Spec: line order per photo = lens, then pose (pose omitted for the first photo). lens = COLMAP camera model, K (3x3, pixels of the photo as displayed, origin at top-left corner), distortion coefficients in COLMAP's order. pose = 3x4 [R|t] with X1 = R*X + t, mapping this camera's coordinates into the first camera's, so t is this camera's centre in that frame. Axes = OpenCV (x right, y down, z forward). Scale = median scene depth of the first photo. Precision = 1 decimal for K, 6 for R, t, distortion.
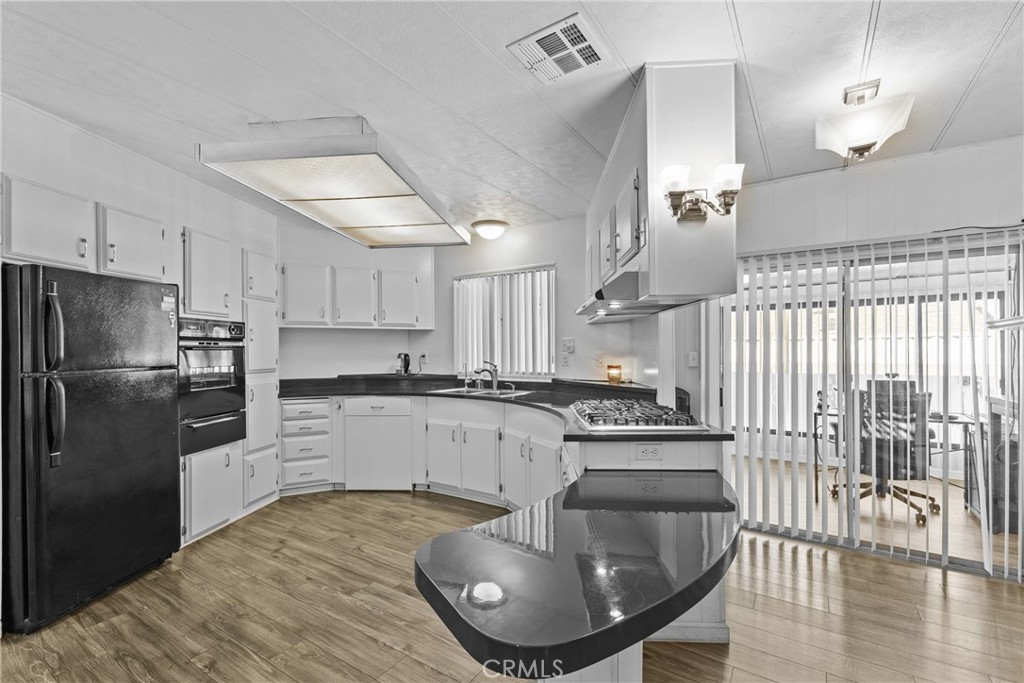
lens RADIAL K [[446.8, 0, 511.4], [0, 446.8, 349.1], [0, 0, 1]] dist [0.000679, -0.000354]
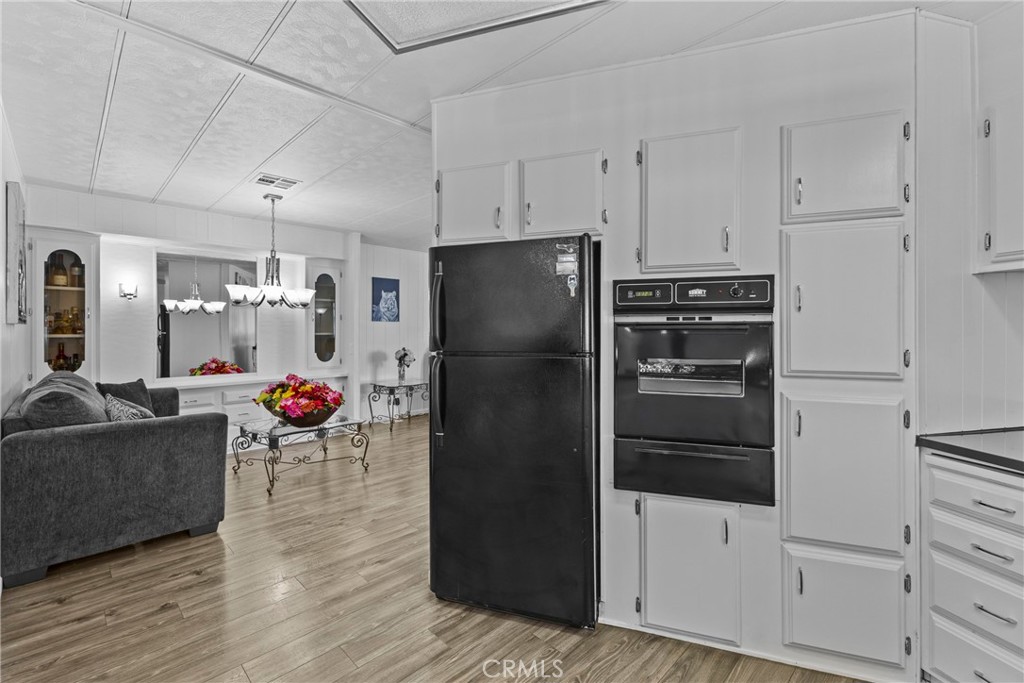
lens RADIAL K [[444.5, 0, 510.9], [0, 444.5, 335.6], [0, 0, 1]] dist [0.003104, 0.000144]
pose [[-0.203733, 0.003366, -0.979021, -0.046477], [0.001350, 0.999994, 0.003157, 0.006857], [0.979026, -0.000679, -0.203736, 0.765160]]
